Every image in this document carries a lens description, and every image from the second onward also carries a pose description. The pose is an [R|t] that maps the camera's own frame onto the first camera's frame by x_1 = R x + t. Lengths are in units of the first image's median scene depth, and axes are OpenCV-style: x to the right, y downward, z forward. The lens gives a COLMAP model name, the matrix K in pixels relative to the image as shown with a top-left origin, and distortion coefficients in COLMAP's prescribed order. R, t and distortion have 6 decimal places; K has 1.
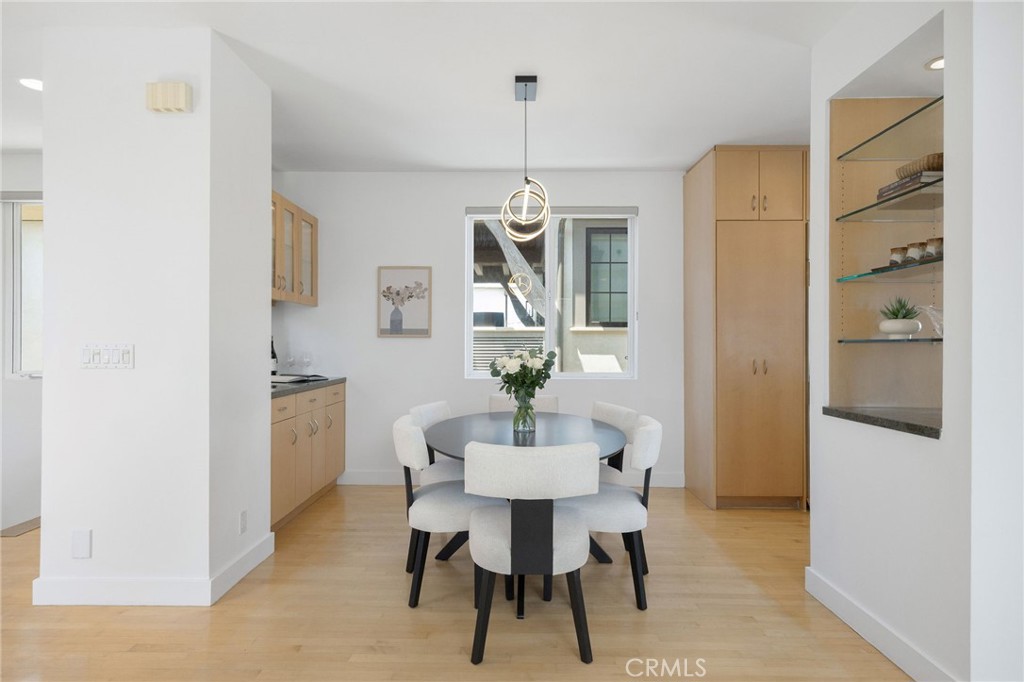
lens RADIAL K [[544.1, 0, 513.5], [0, 544.1, 342.4], [0, 0, 1]] dist [0.026871, 0.000286]
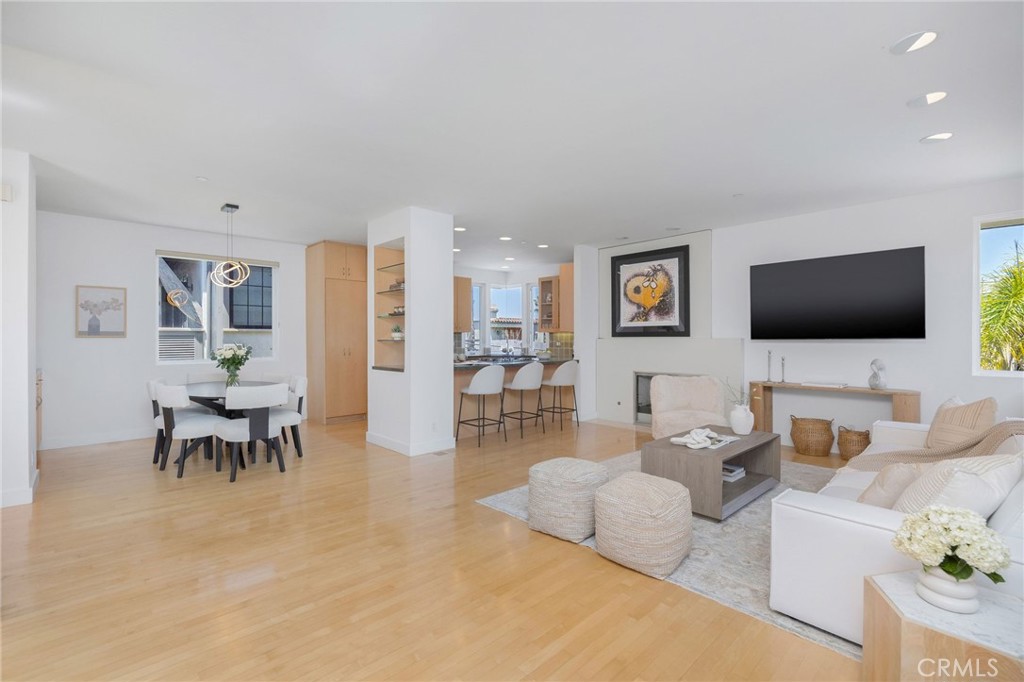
lens RADIAL K [[464.8, 0, 510.2], [0, 464.8, 340.0], [0, 0, 1]] dist [0.000214, 0.000094]
pose [[0.711777, -0.005346, 0.702385, -0.436246], [-0.001825, 0.999954, 0.009460, -0.024055], [-0.702403, -0.008015, 0.711734, -0.868122]]
